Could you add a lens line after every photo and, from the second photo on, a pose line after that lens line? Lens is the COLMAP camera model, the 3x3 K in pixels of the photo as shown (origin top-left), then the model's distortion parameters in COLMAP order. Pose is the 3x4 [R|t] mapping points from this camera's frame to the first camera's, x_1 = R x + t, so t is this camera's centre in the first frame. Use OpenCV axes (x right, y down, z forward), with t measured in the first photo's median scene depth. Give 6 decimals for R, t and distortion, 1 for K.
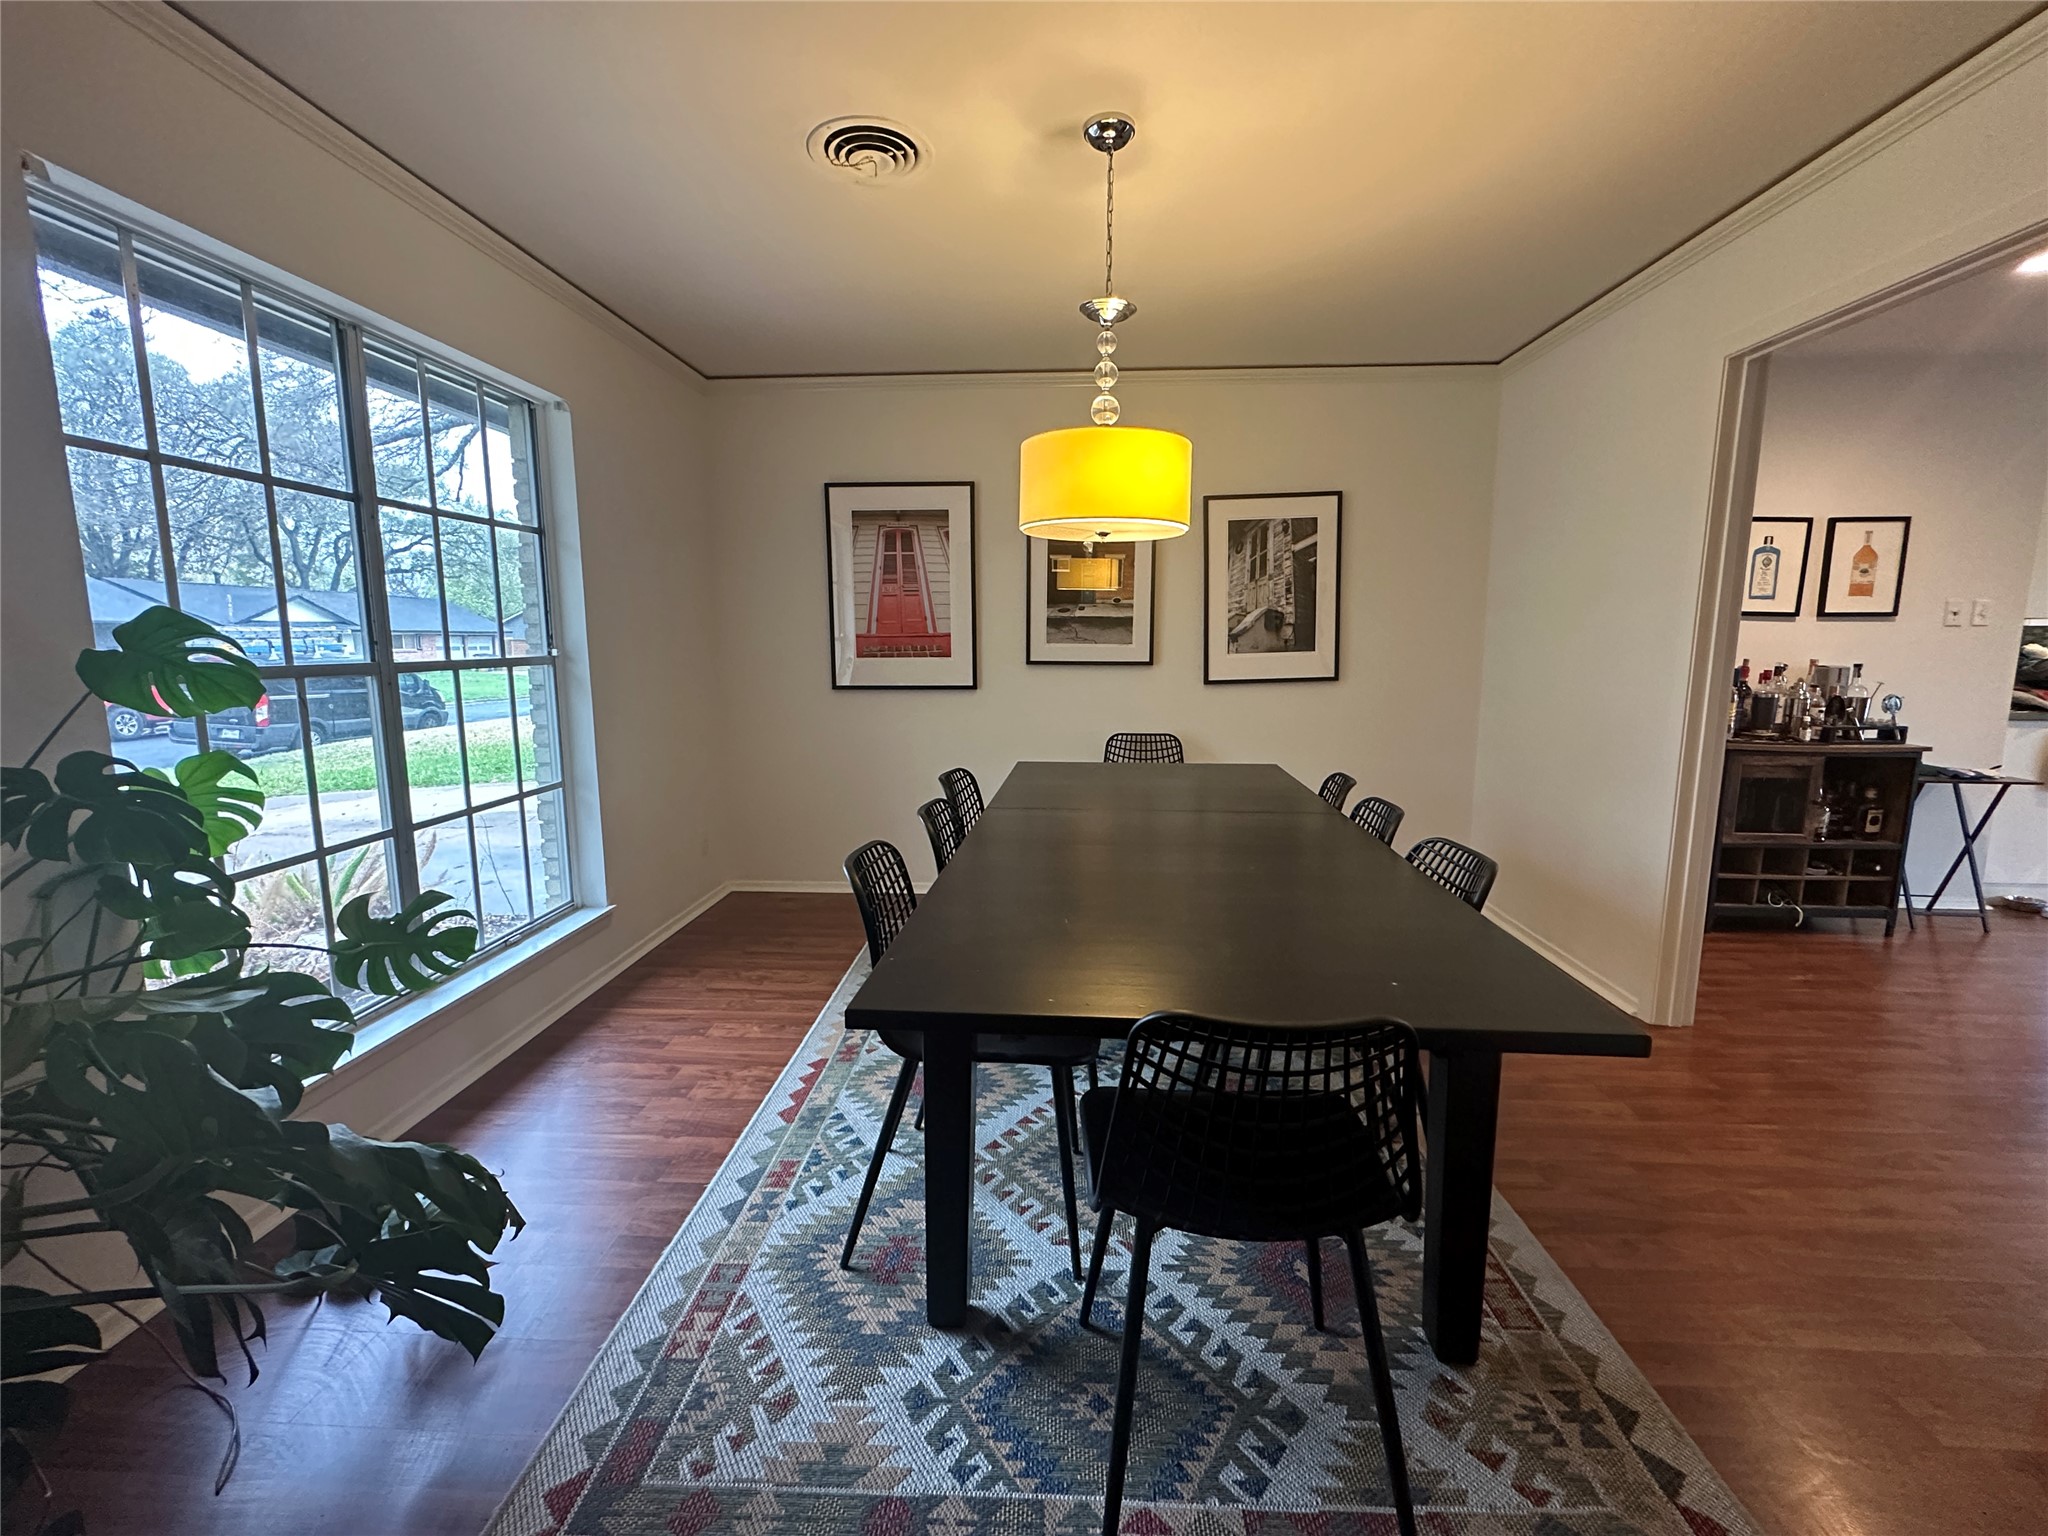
lens RADIAL K [[901.0, 0, 1029.3], [0, 901.0, 772.7], [0, 0, 1]] dist [-0.001868, 0.000148]
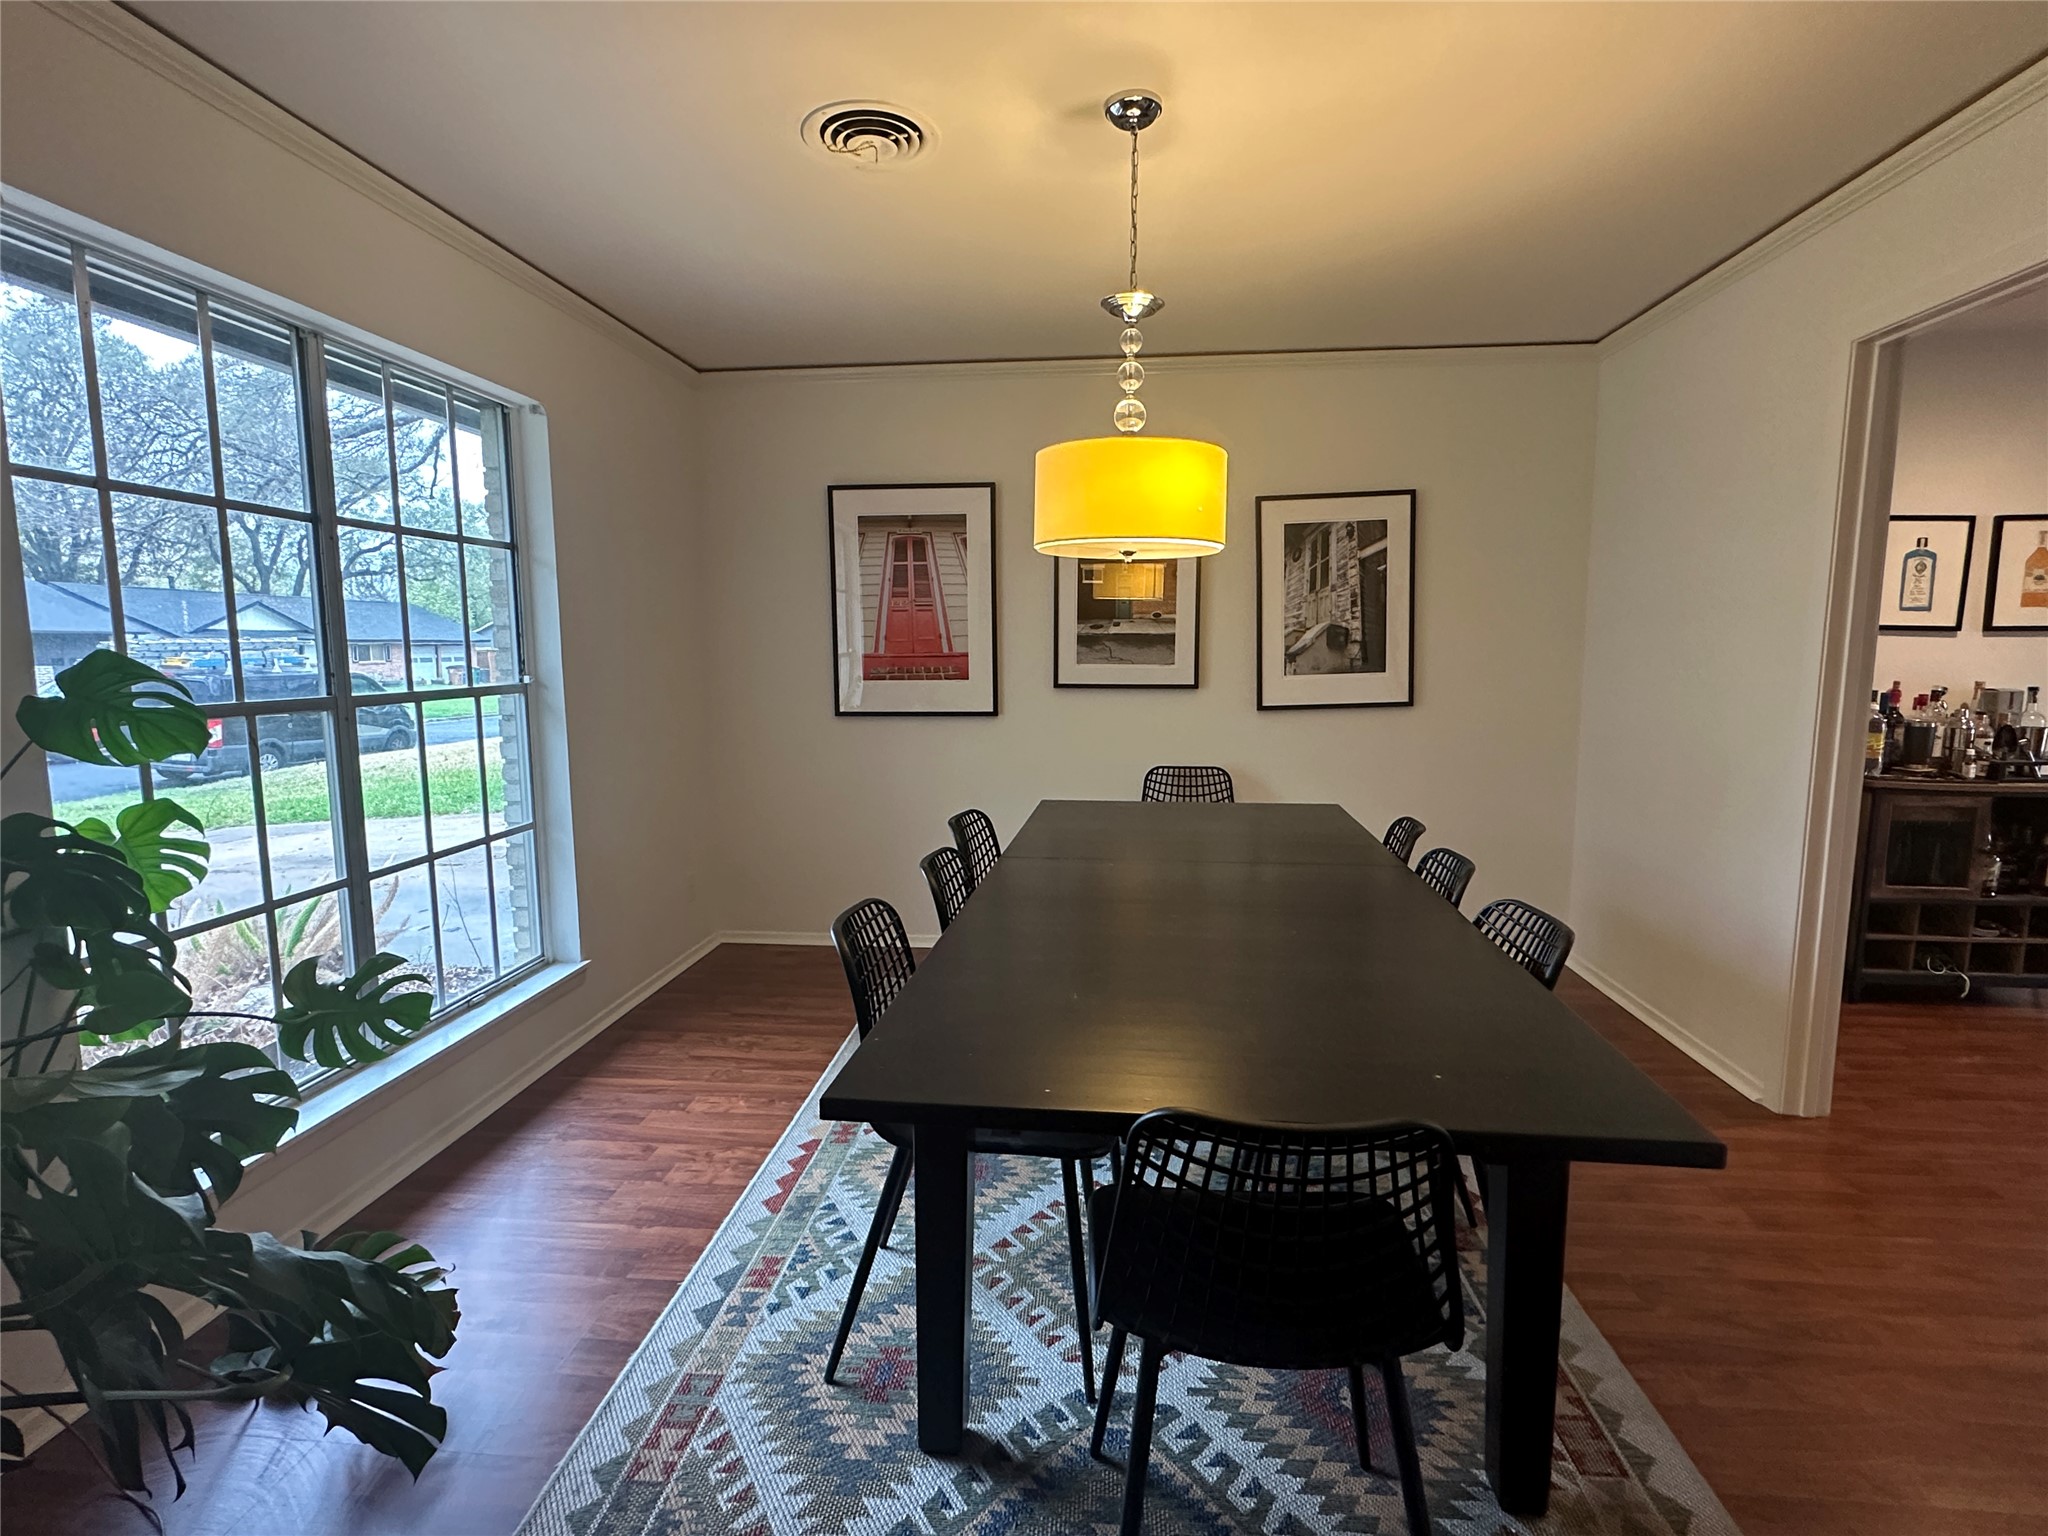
lens RADIAL K [[1038.7, 0, 1028.5], [0, 1038.7, 775.8], [0, 0, 1]] dist [-0.000796, -0.000637]
pose [[0.999123, 0.001874, -0.041838, 0.027528], [-0.002795, 0.999755, -0.021959, -0.022185], [0.041787, 0.022056, 0.998883, -0.024504]]
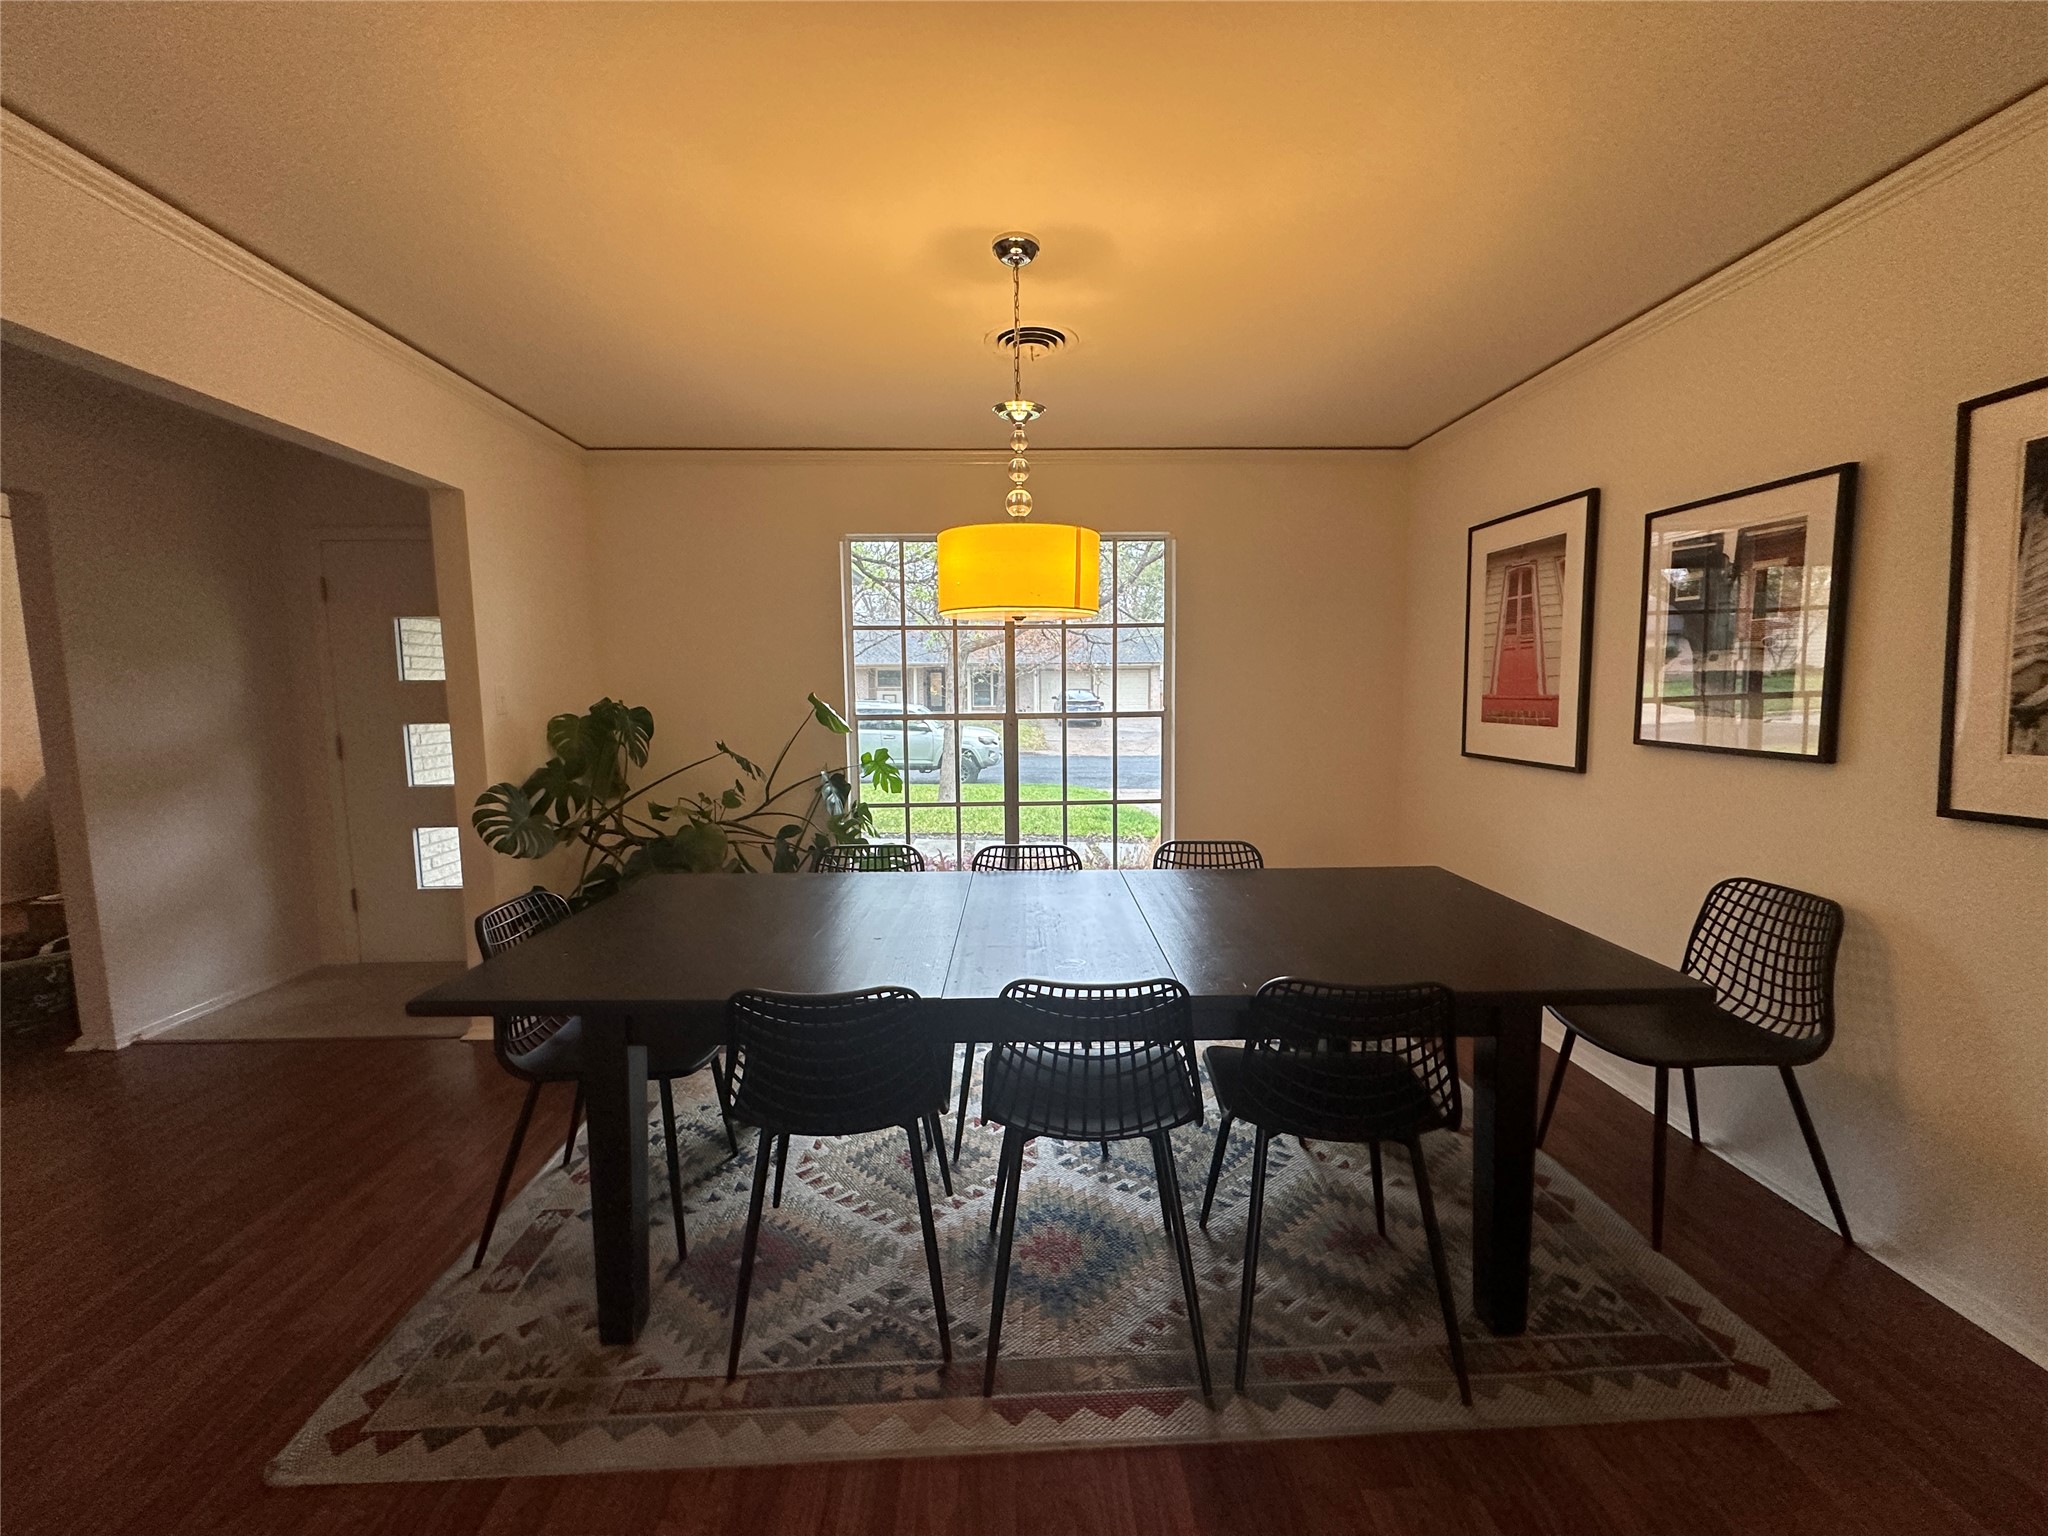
lens RADIAL K [[827.7, 0, 1024.0], [0, 827.7, 768.0], [0, 0, 1]] dist [-0.008435, 0.000377]
pose [[0.072716, 0.101222, -0.992203, 1.067136], [-0.136107, 0.986536, 0.090669, -0.180935], [0.988022, 0.128453, 0.085514, 0.948609]]
